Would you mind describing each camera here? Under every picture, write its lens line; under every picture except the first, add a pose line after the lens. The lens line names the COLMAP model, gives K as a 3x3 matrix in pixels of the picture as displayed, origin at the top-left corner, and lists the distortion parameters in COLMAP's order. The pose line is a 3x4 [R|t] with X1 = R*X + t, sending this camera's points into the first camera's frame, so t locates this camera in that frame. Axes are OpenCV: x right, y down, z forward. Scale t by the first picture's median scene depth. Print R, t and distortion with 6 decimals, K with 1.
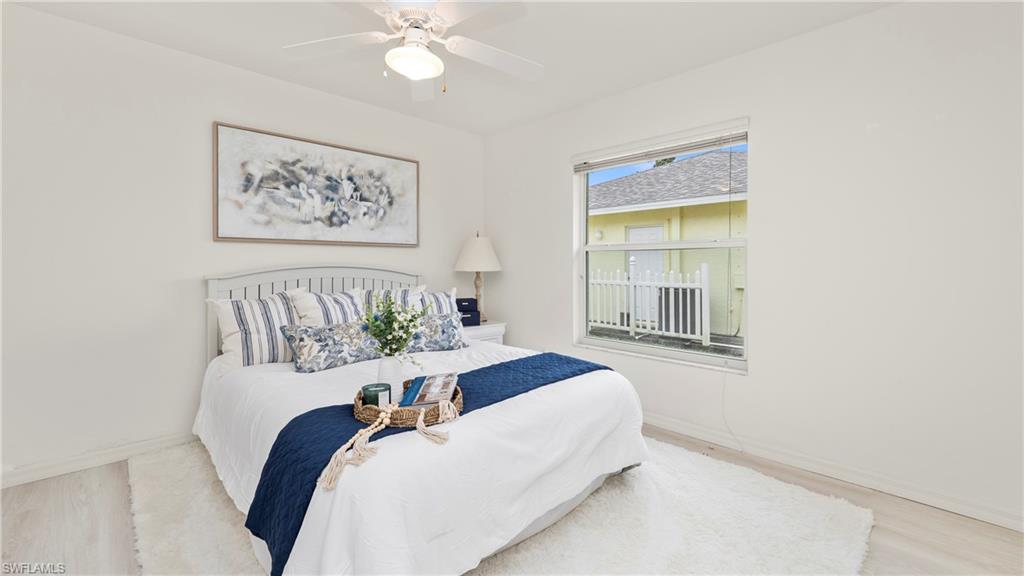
lens RADIAL K [[419.8, 0, 523.4], [0, 419.8, 264.3], [0, 0, 1]] dist [-0.002321, -0.000558]
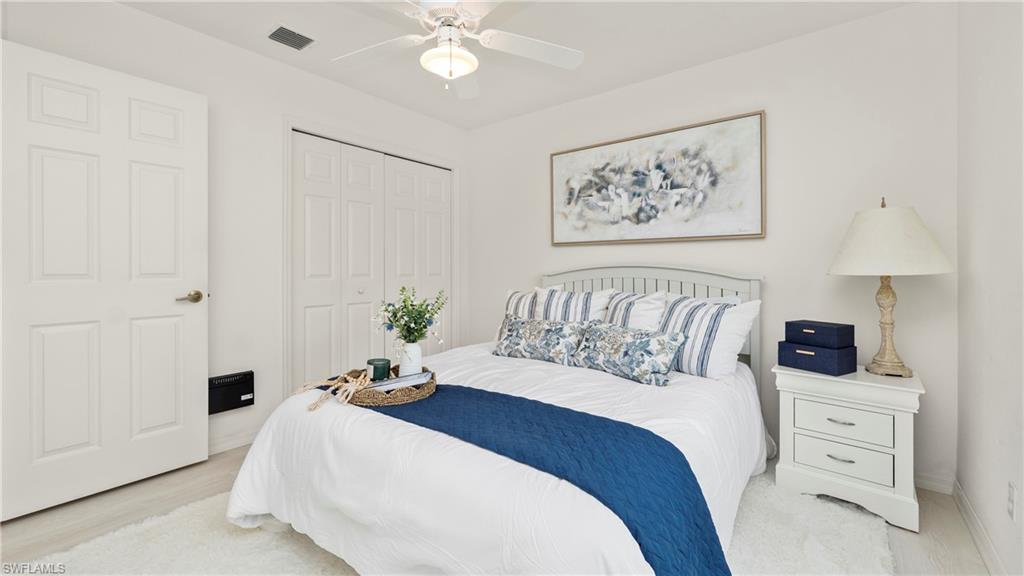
lens RADIAL K [[419.8, 0, 514.0], [0, 419.8, 268.8], [0, 0, 1]] dist [-0.002321, -0.000558]
pose [[0.094380, 0.001328, -0.995535, 0.467067], [-0.000552, 0.999999, 0.001281, 0.010185], [0.995536, 0.000429, 0.094381, 0.655953]]
